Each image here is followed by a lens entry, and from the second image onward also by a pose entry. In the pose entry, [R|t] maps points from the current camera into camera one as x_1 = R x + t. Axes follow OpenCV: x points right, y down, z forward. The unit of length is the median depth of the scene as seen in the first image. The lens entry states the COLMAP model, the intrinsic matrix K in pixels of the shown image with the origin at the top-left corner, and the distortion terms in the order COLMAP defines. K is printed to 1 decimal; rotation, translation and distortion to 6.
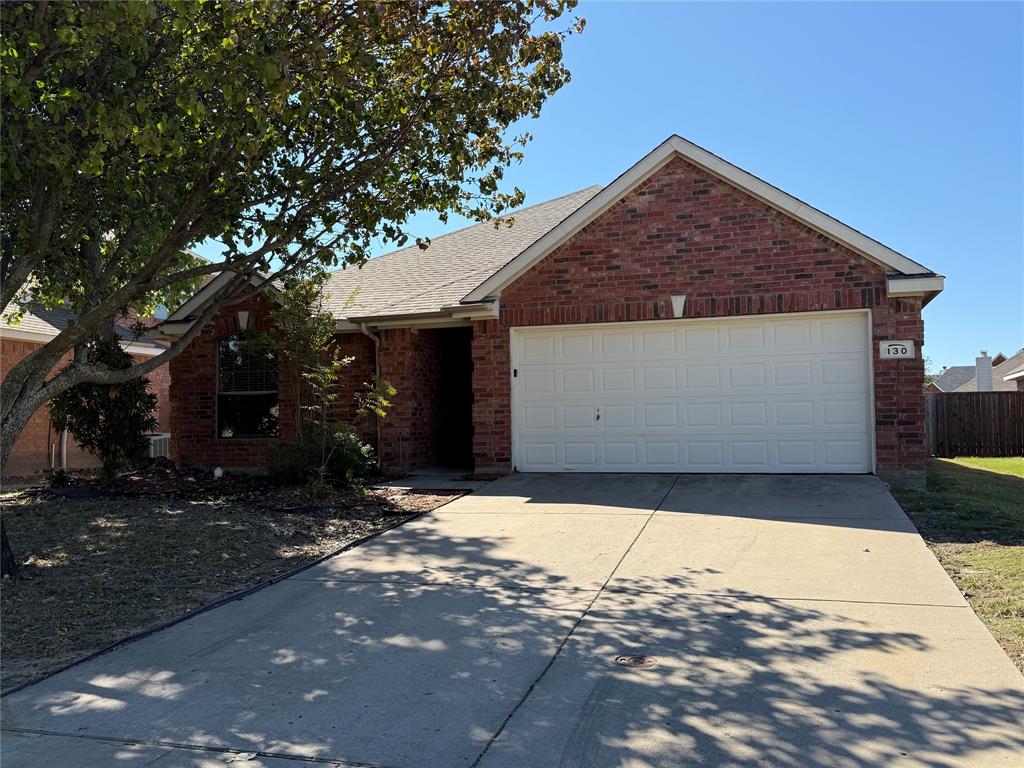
lens RADIAL K [[926.1, 0, 512.1], [0, 926.1, 383.0], [0, 0, 1]] dist [-0.006500, 0.019549]
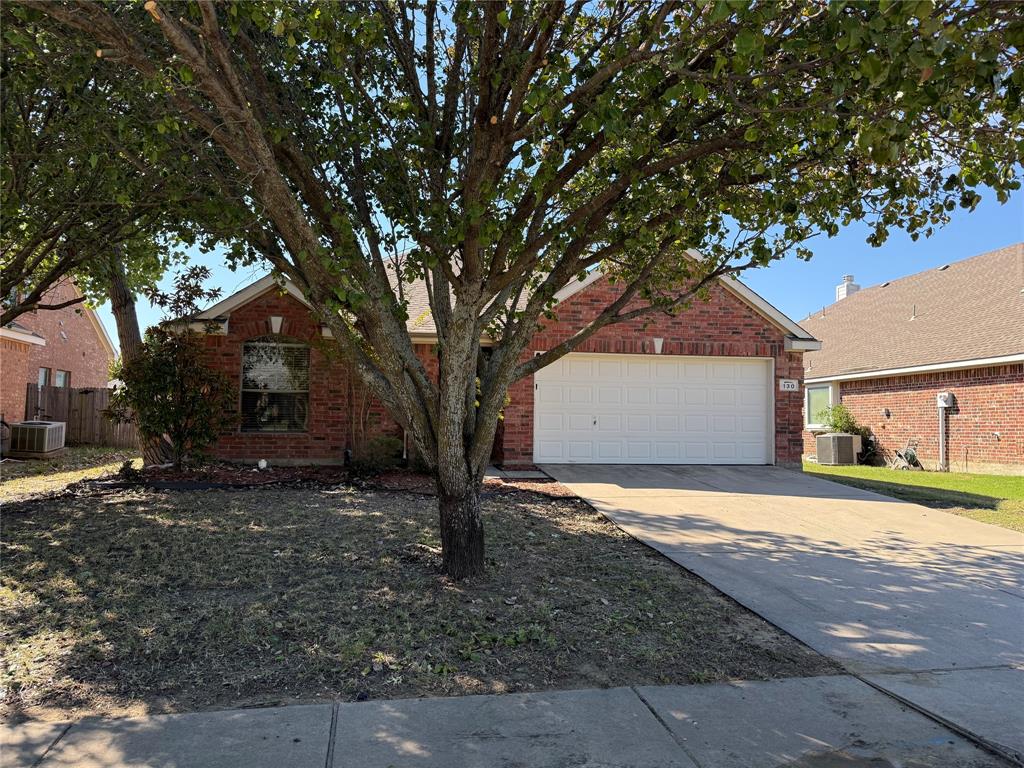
lens RADIAL K [[719.5, 0, 510.9], [0, 719.5, 386.8], [0, 0, 1]] dist [-0.008810, -0.007468]
pose [[0.881821, 0.049503, 0.468979, -0.537853], [-0.046757, 0.998753, -0.017506, 0.009178], [-0.469261, -0.006491, 0.883036, 0.141547]]
